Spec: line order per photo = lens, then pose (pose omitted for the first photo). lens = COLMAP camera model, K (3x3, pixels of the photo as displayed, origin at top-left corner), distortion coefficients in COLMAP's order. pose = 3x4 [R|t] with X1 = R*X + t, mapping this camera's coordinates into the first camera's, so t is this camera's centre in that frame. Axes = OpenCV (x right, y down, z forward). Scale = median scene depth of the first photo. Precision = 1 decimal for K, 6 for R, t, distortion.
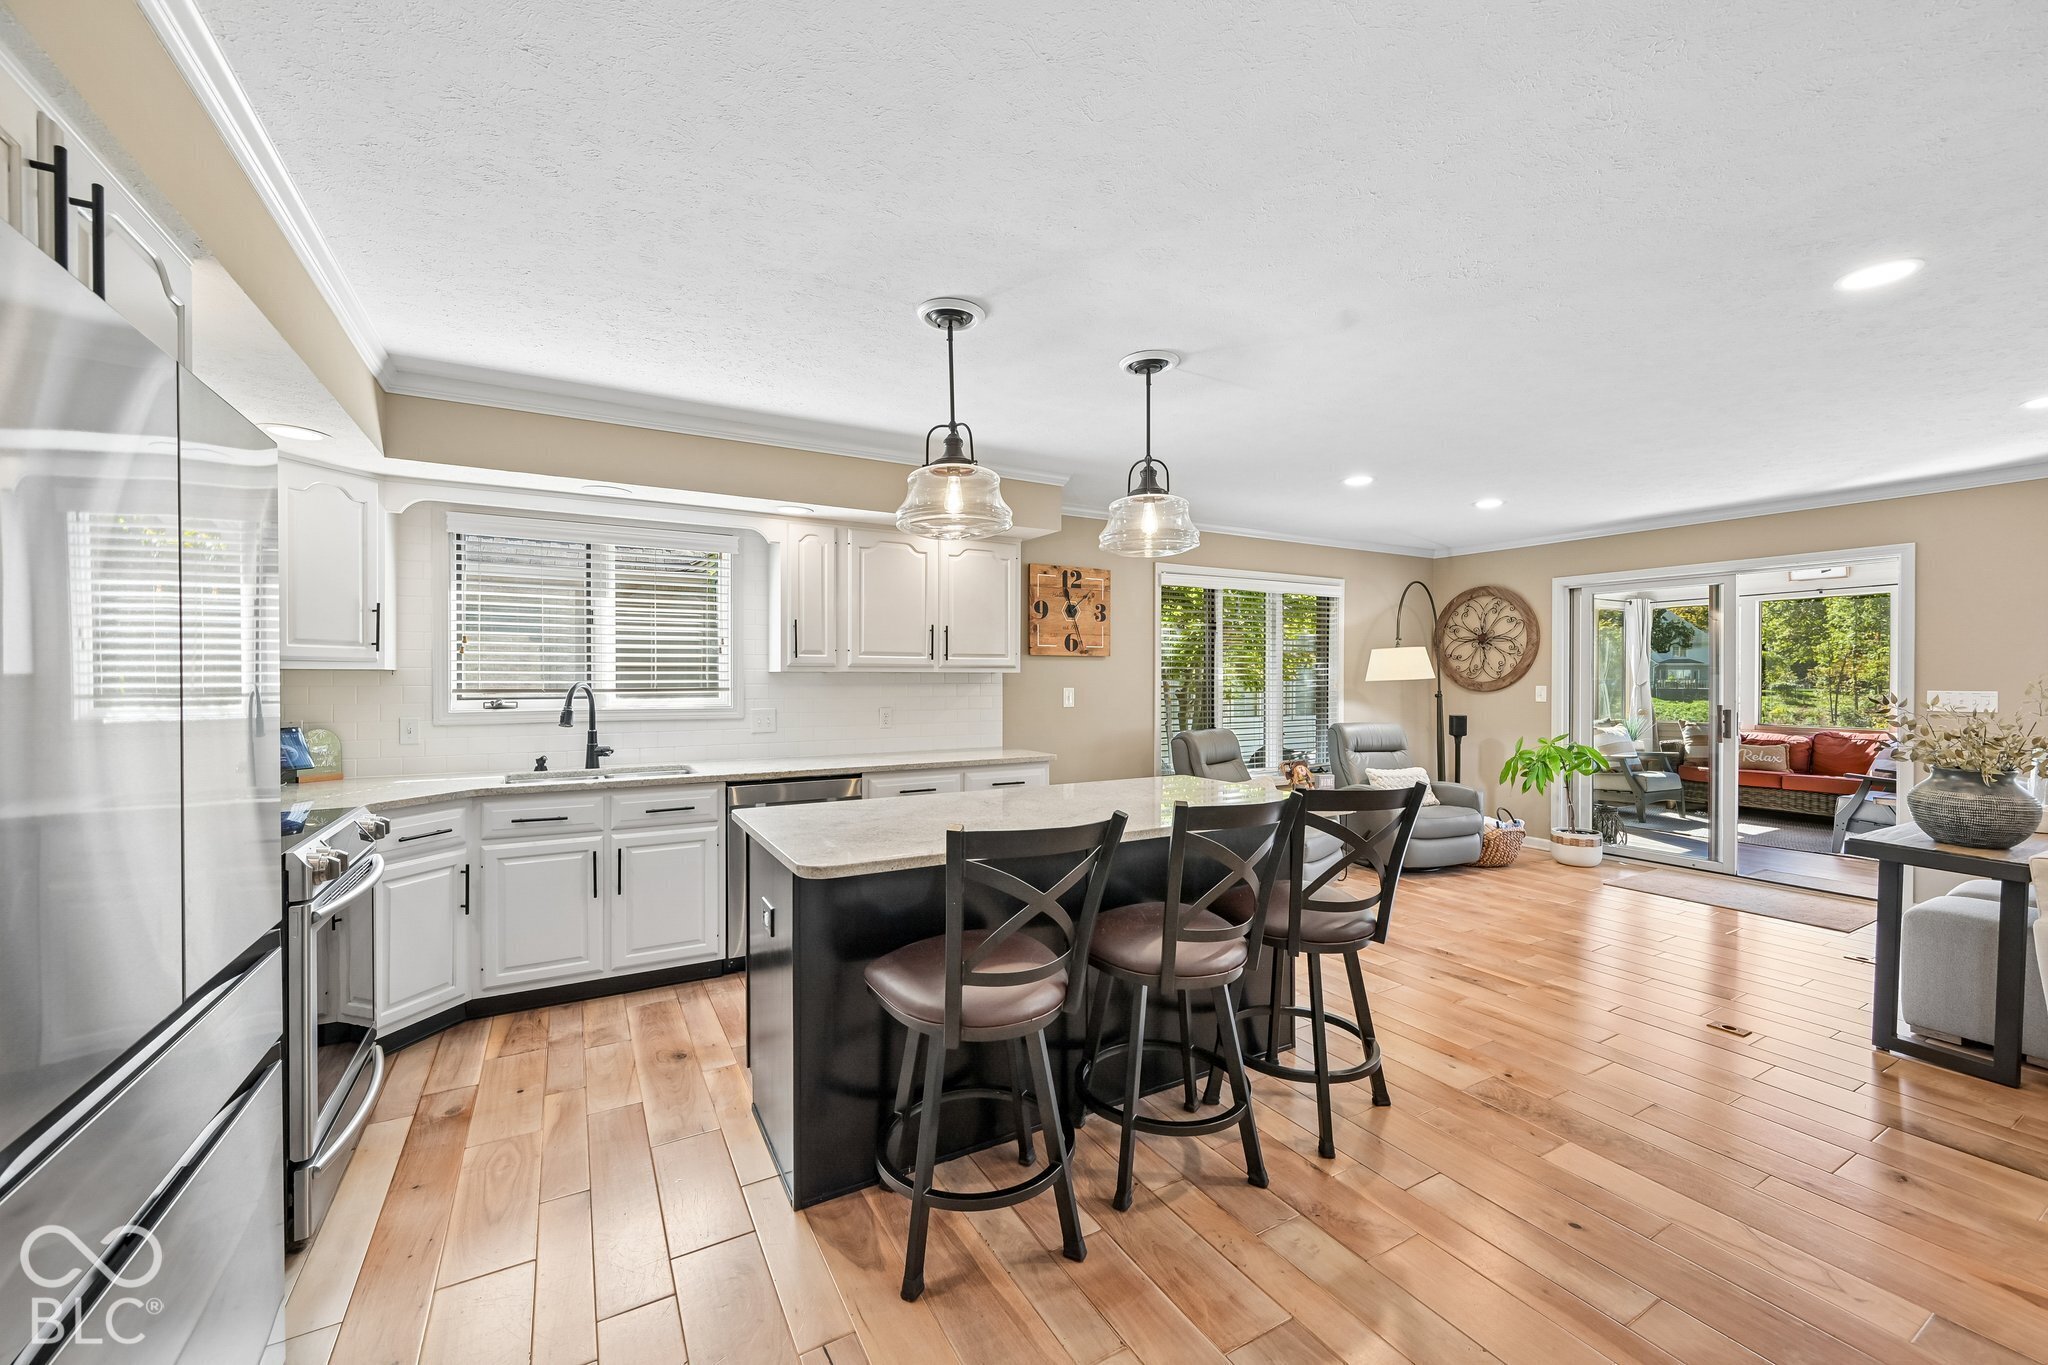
lens RADIAL K [[805.7, 0, 1024.8], [0, 805.7, 681.6], [0, 0, 1]] dist [0.000090, 0.000271]
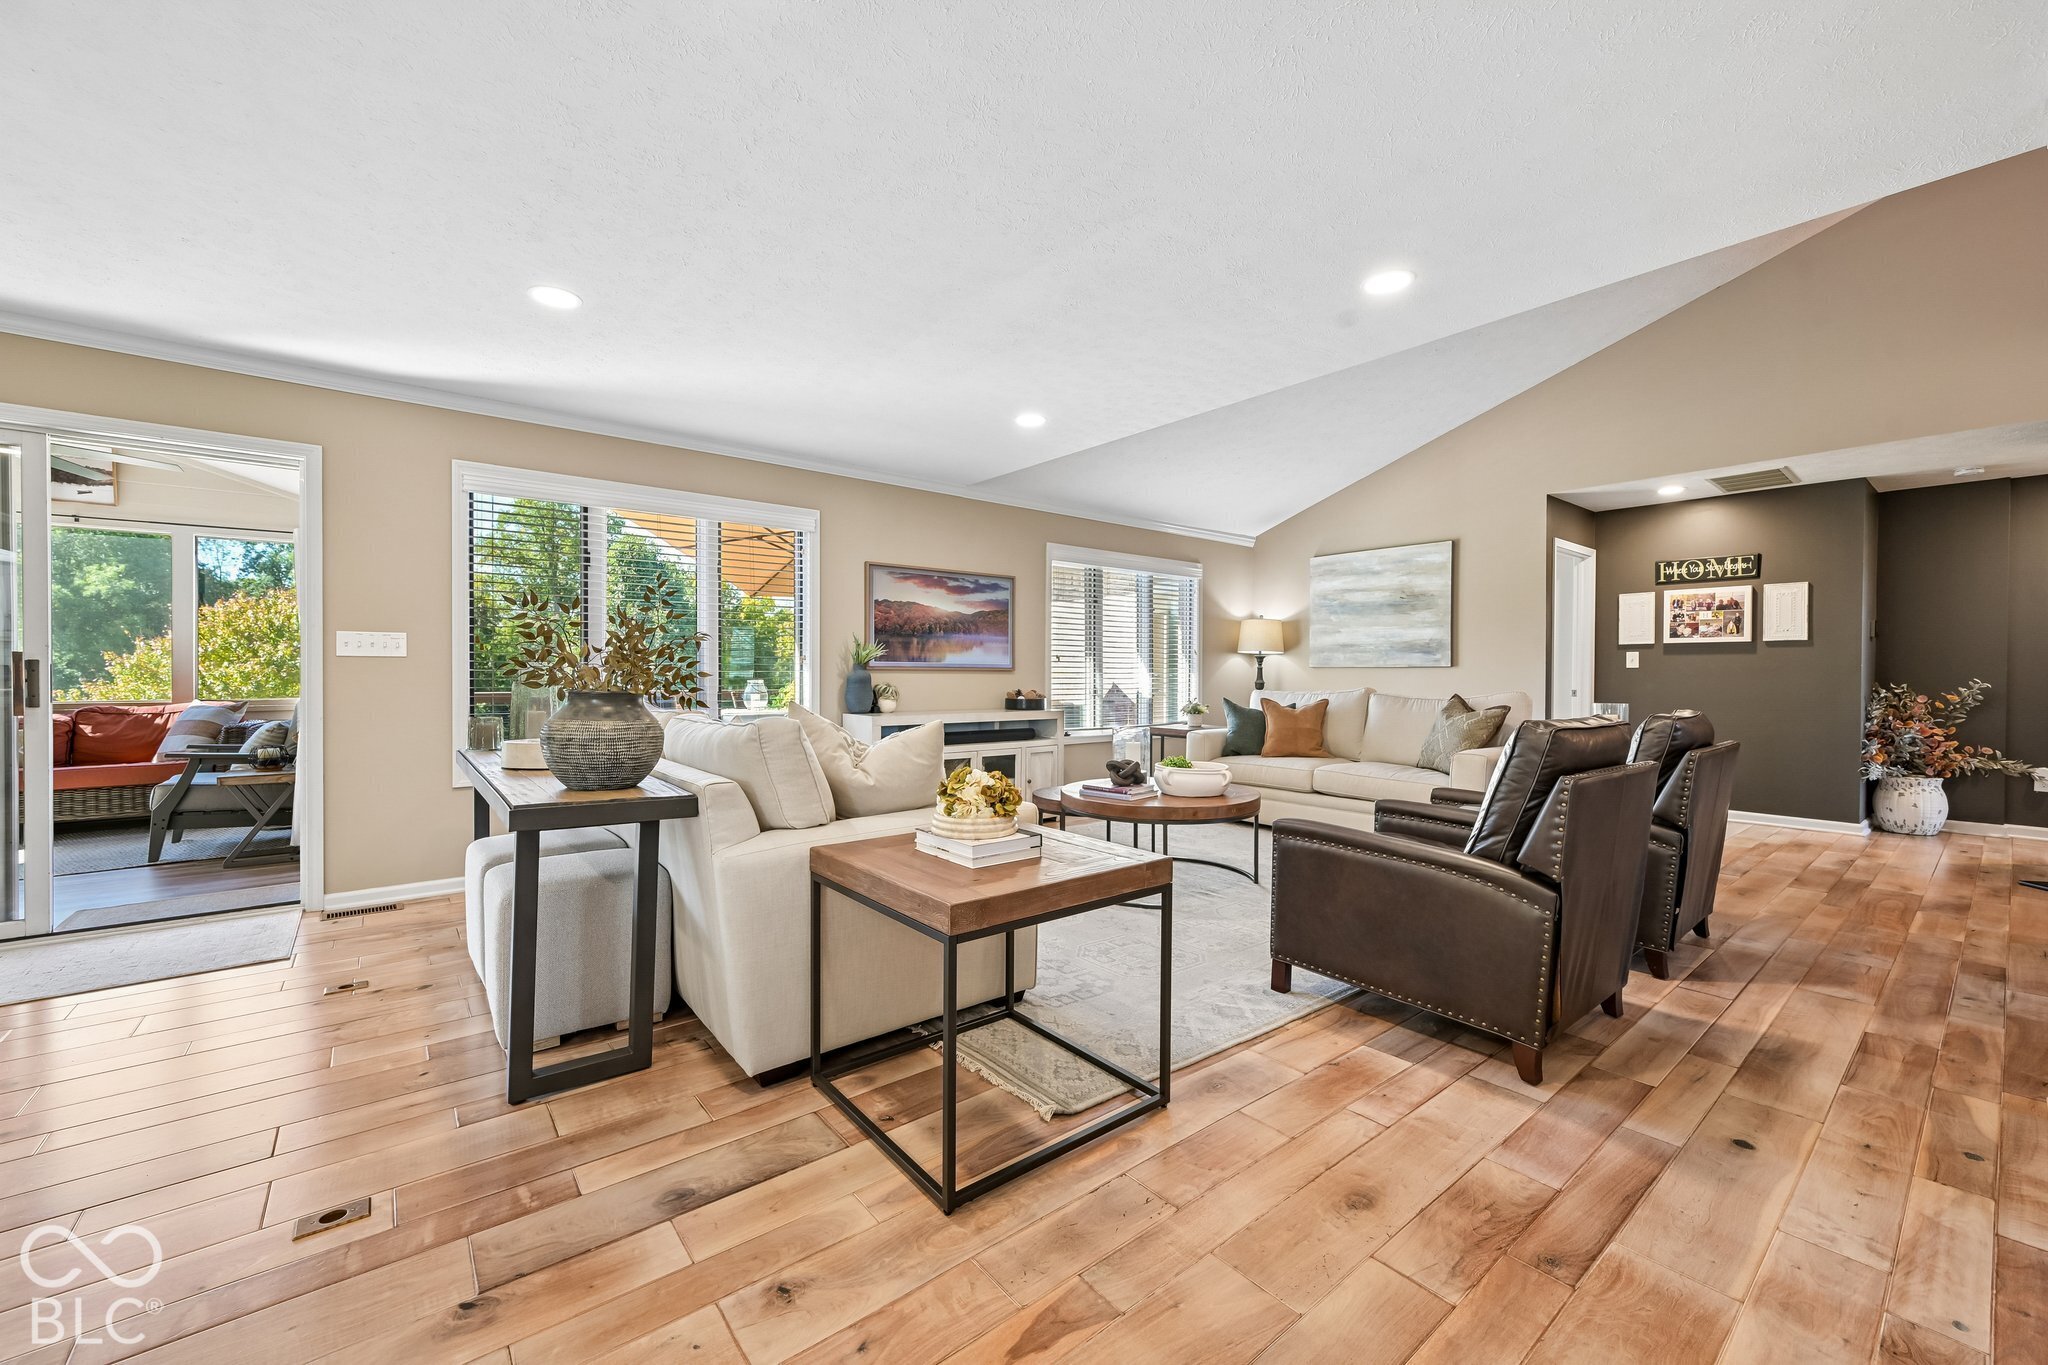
lens RADIAL K [[802.6, 0, 1027.6], [0, 802.6, 679.8], [0, 0, 1]] dist [-0.000926, 0.000357]
pose [[-0.158370, -0.009166, 0.987337, 0.198146], [0.003437, 0.999946, 0.009834, 0.054152], [-0.987374, 0.004951, -0.158330, 0.426665]]
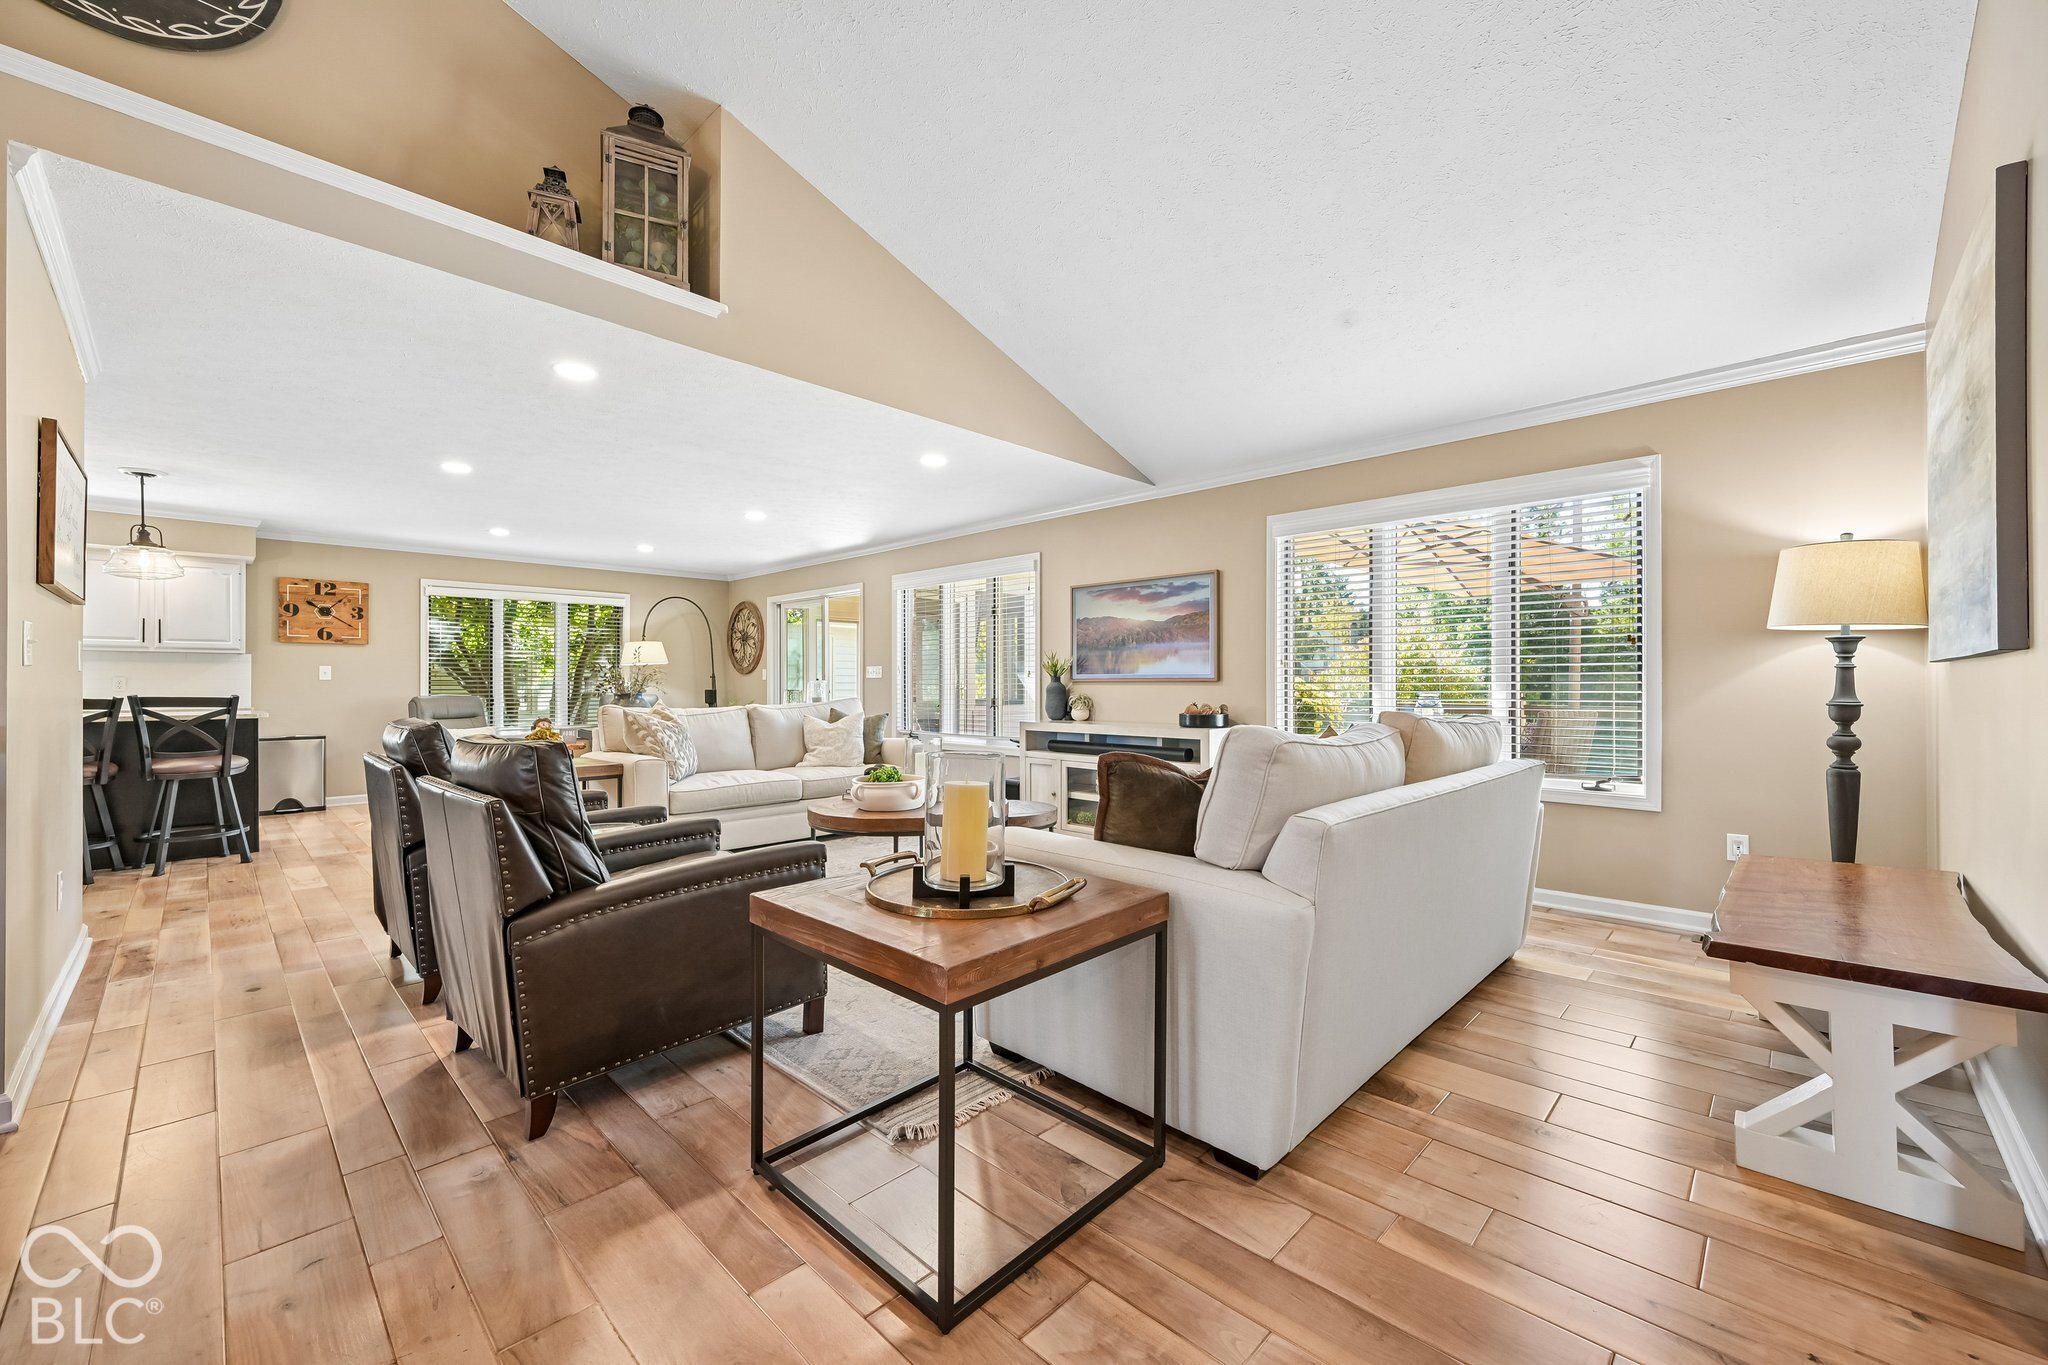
lens RADIAL K [[804.7, 0, 1027.8], [0, 804.7, 680.2], [0, 0, 1]] dist [-0.002083, -0.000189]
pose [[0.960963, -0.001870, 0.276672, 0.950779], [0.005386, 0.999914, -0.011949, 0.062802], [-0.276626, 0.012973, 0.960890, -0.771970]]
